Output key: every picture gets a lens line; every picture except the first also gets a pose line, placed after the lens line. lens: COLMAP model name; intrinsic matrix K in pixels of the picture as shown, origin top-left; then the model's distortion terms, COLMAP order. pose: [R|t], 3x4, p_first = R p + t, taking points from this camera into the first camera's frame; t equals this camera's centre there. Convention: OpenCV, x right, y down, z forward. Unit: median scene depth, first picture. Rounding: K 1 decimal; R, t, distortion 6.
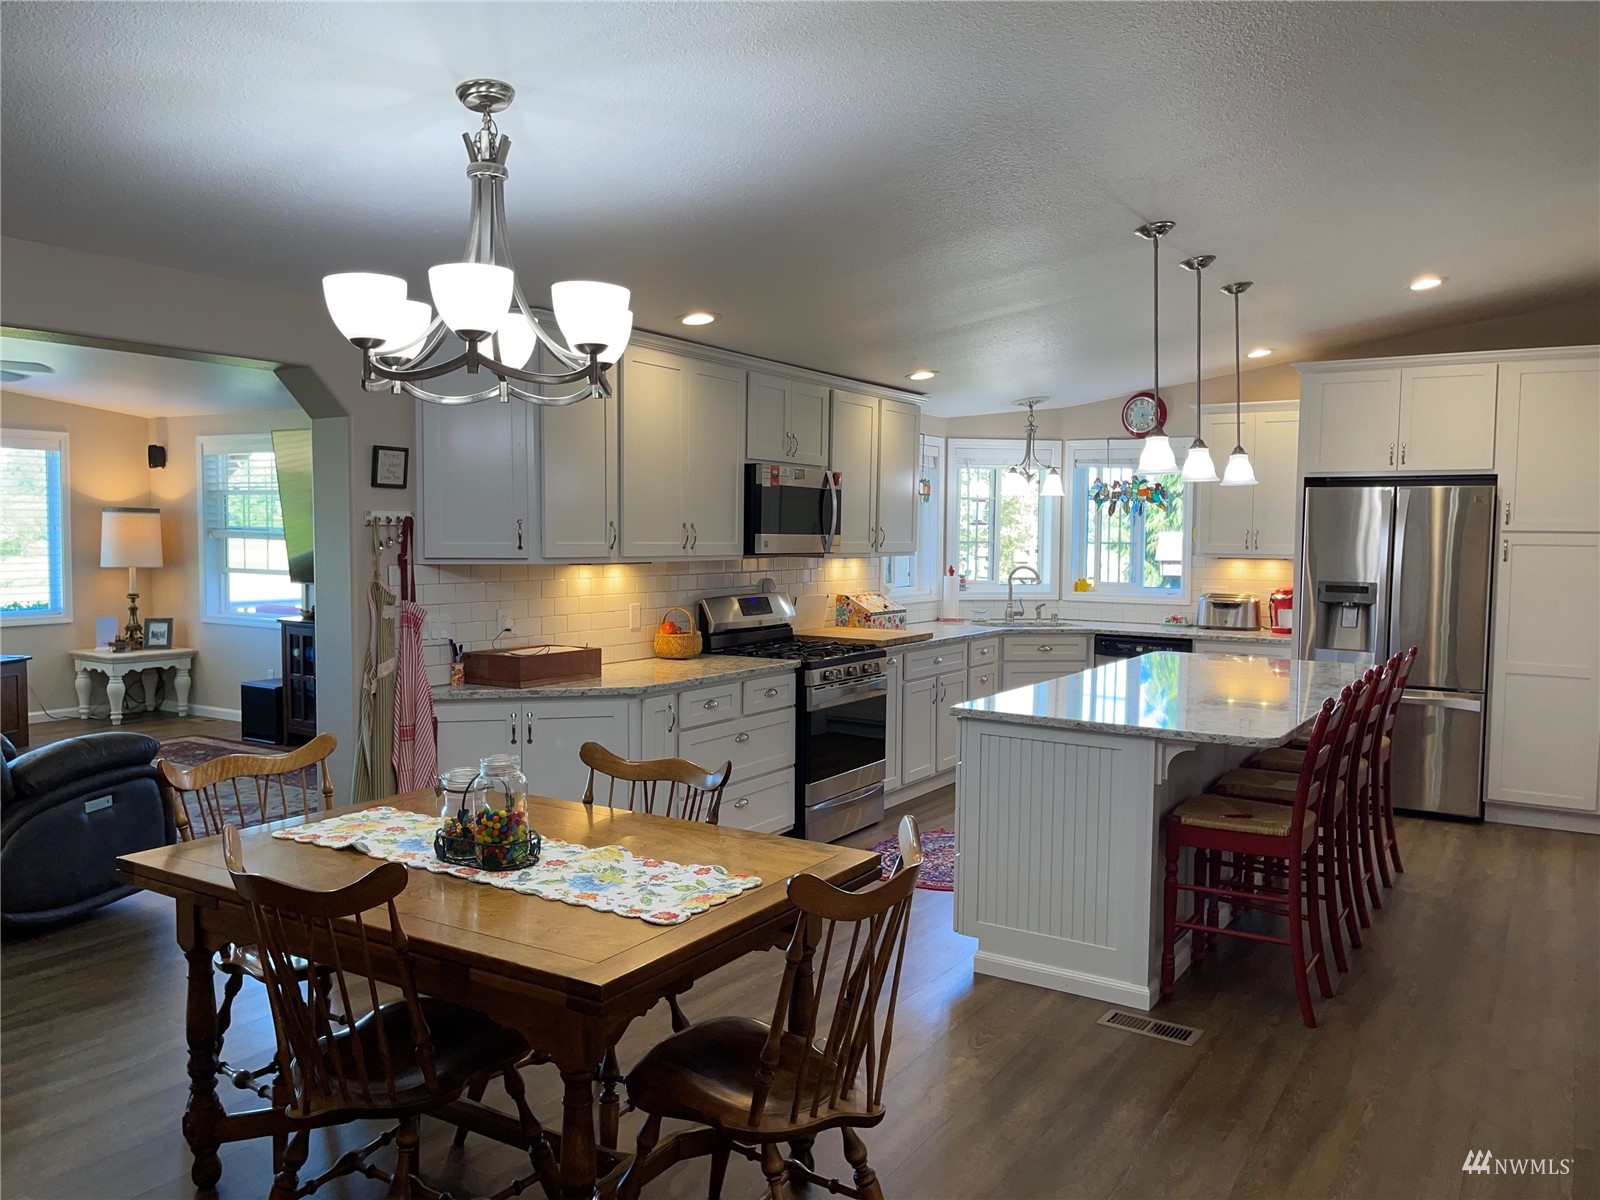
lens RADIAL K [[1217.1, 0, 805.3], [0, 1217.1, 601.0], [0, 0, 1]] dist [0.000037, -0.013811]
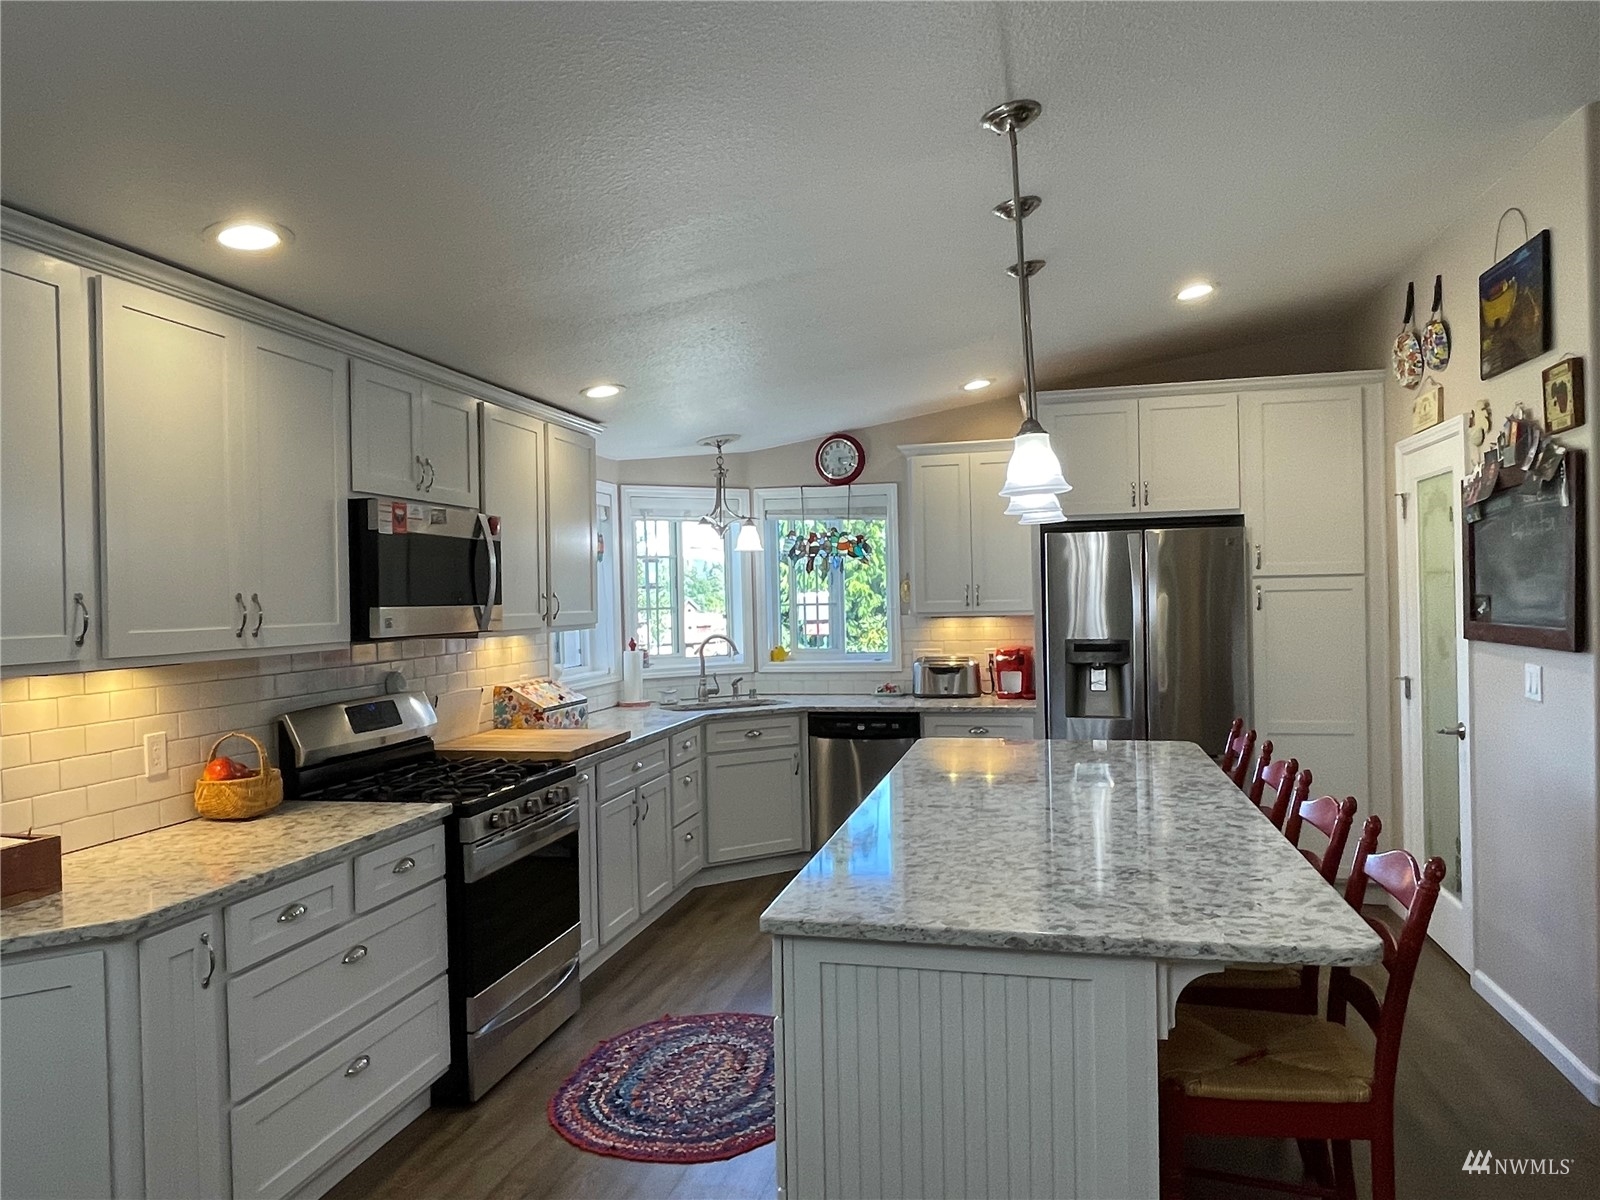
lens RADIAL K [[1081.7, 0, 792.3], [0, 1081.7, 601.9], [0, 0, 1]] dist [0.001319, -0.014801]
pose [[0.948350, -0.032672, 0.315538, -0.008577], [0.049675, 0.997706, -0.045992, -0.018547], [-0.313312, 0.059291, 0.947798, 0.342322]]
